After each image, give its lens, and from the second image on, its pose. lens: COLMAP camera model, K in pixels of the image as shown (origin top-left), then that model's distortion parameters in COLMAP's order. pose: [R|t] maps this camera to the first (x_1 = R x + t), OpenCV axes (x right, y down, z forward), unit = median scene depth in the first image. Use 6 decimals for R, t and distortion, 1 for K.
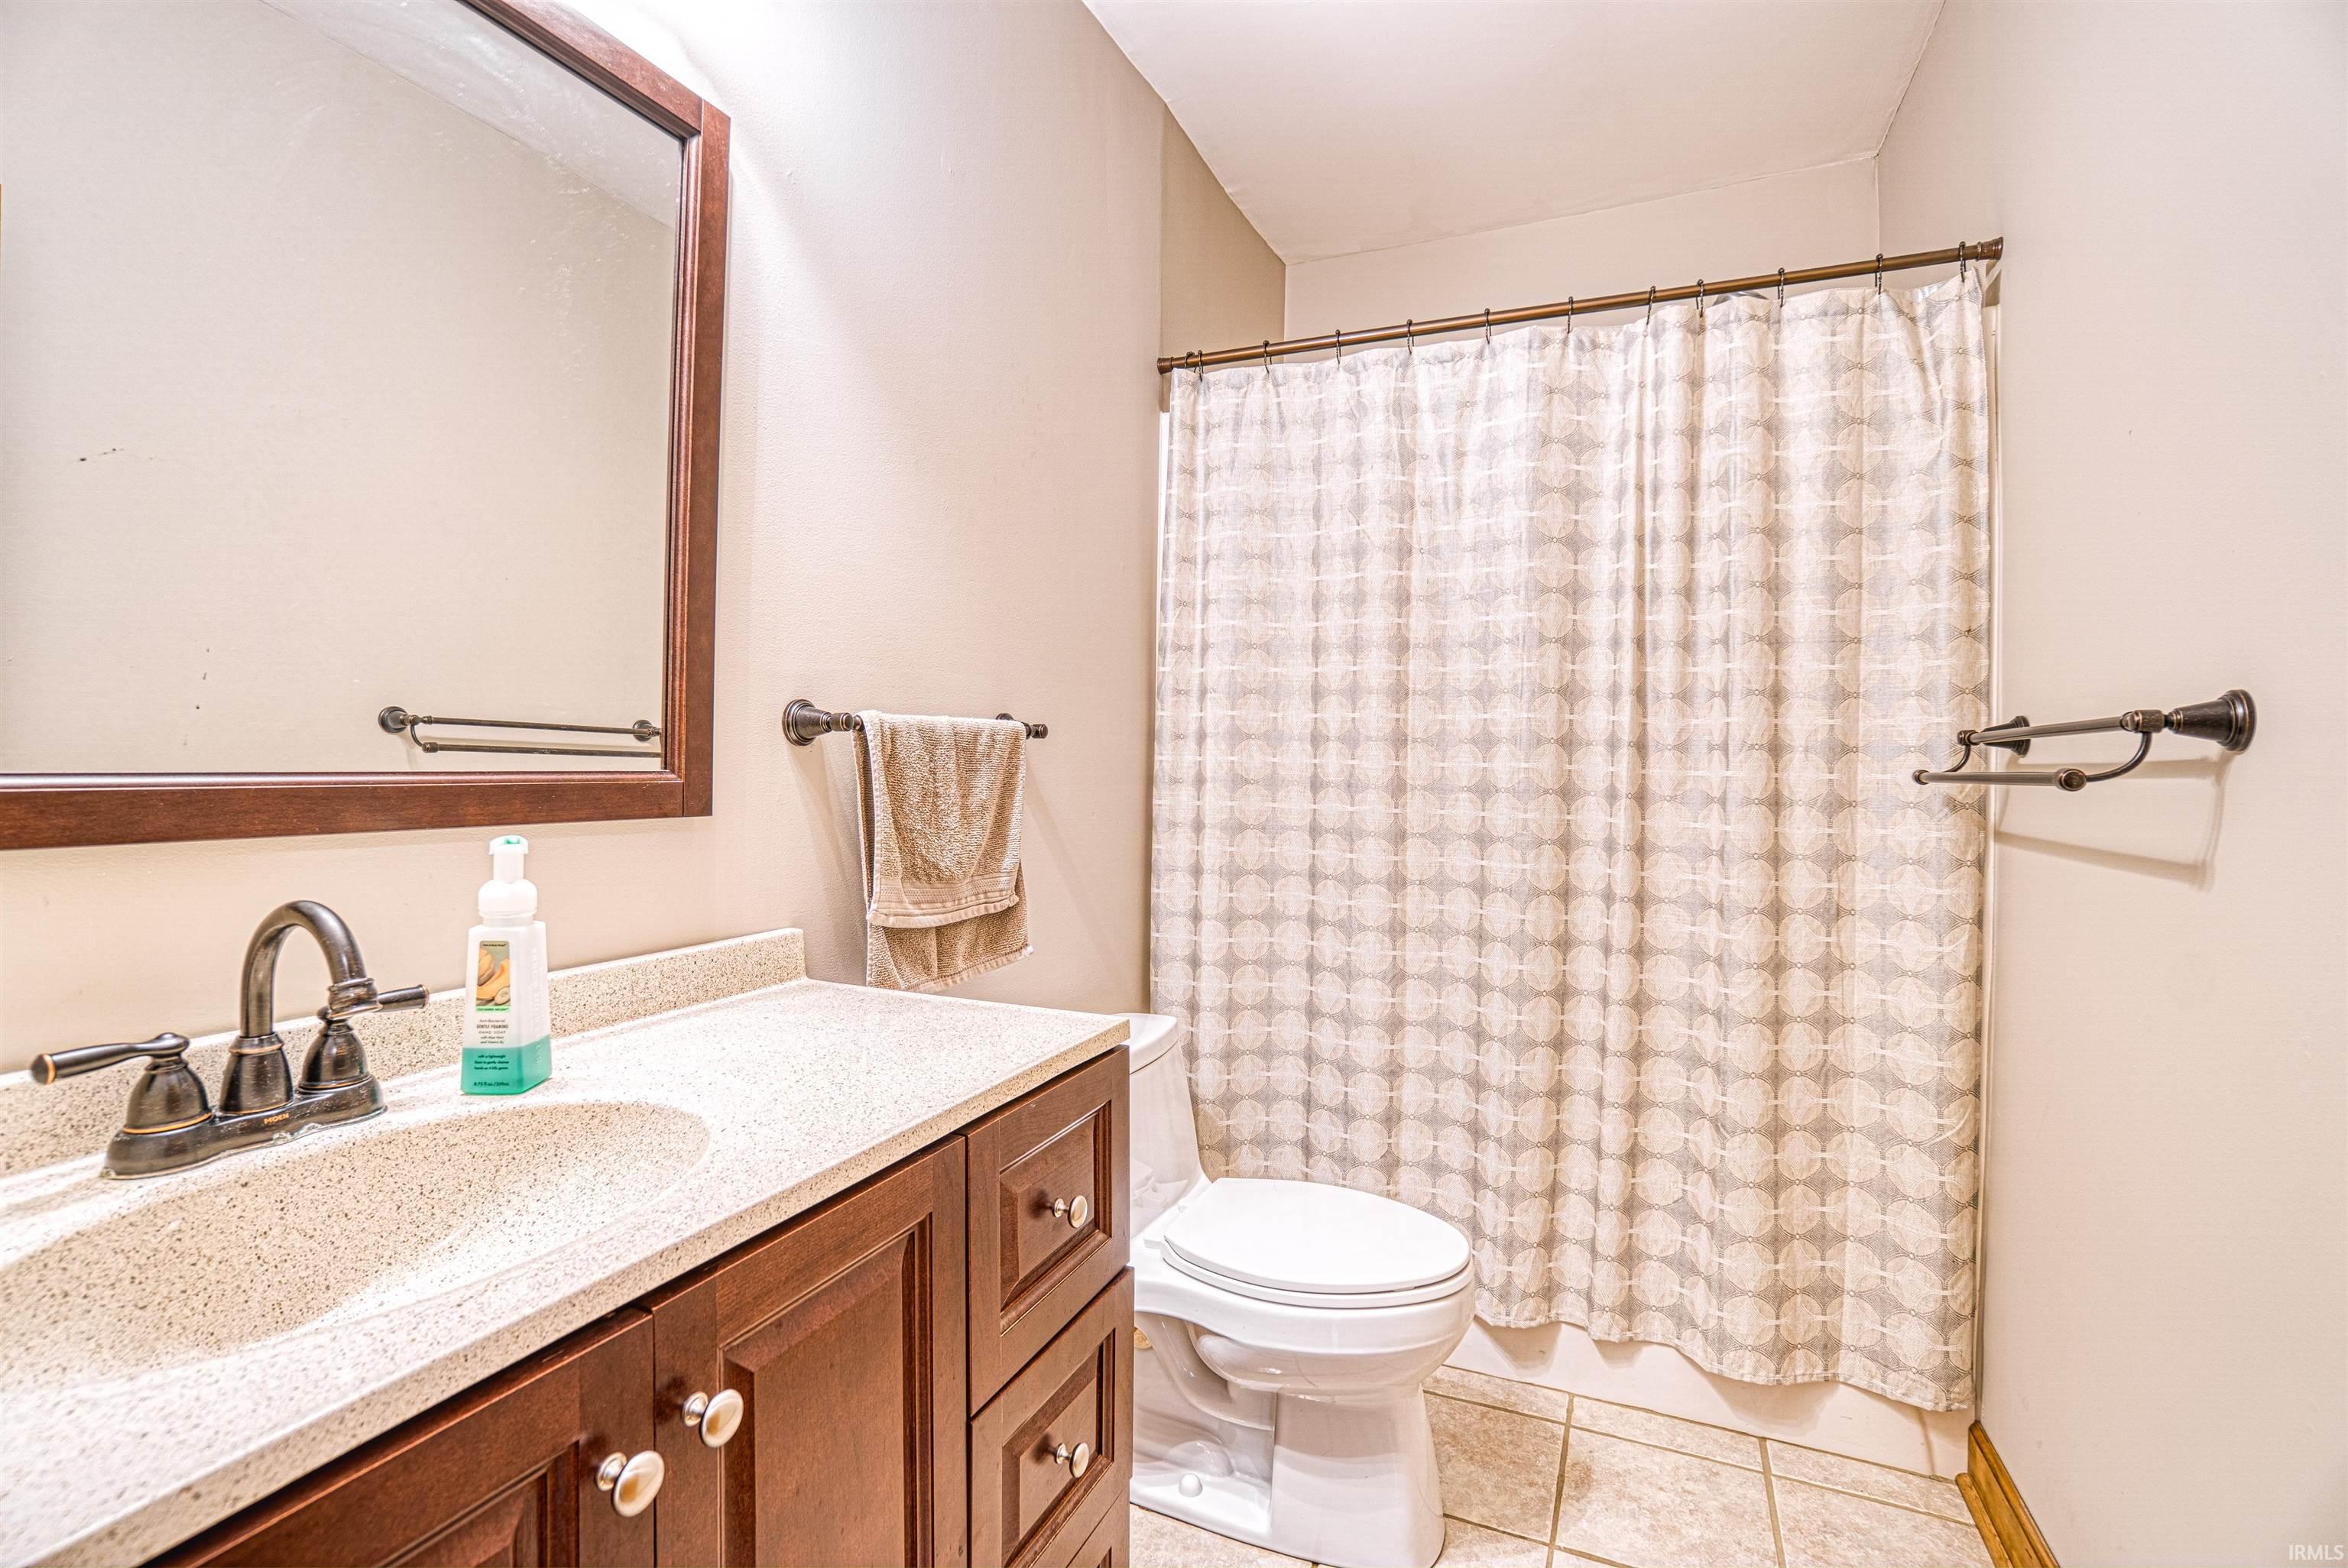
lens RADIAL K [[1024.9, 0, 1162.2], [0, 1024.9, 776.5], [0, 0, 1]] dist [-0.048373, 0.013946]
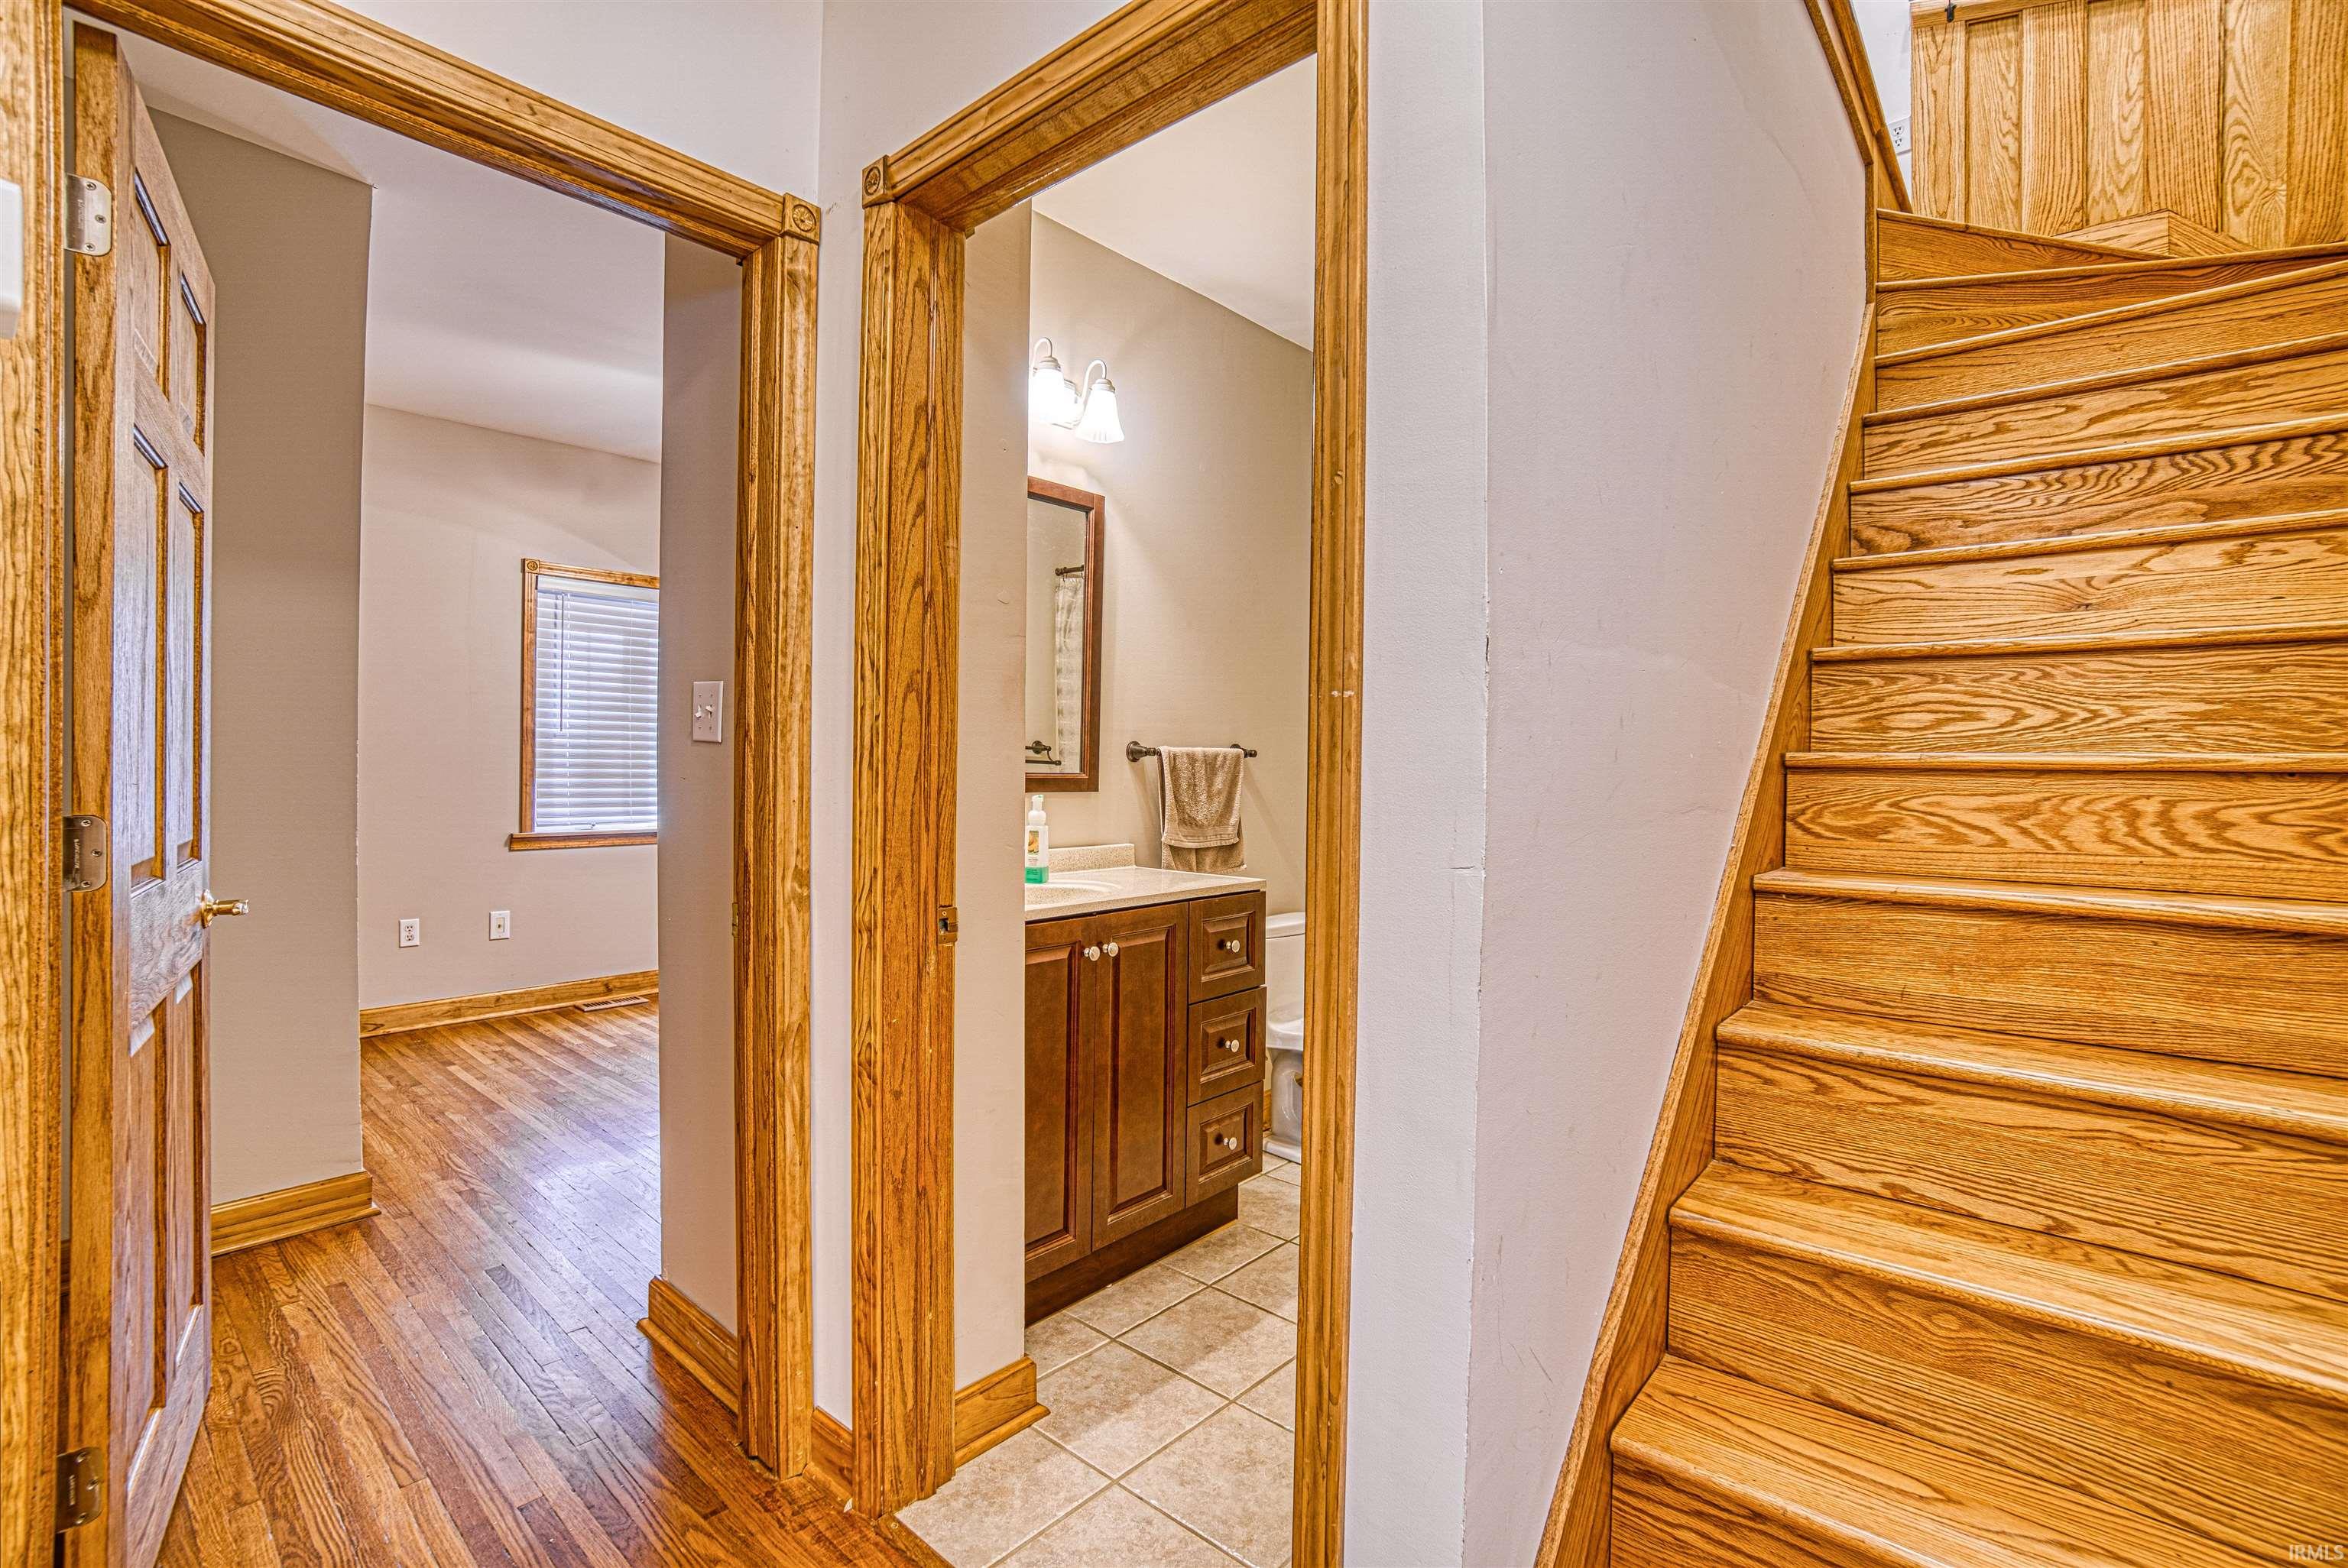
lens RADIAL K [[1024.9, 0, 1165.1], [0, 1024.9, 777.9], [0, 0, 1]] dist [-0.048373, 0.013946]
pose [[0.953558, 0.003603, -0.301188, 0.369555], [-0.005297, 0.999974, -0.004807, 0.013782], [0.301163, 0.006179, 0.953553, -1.069938]]
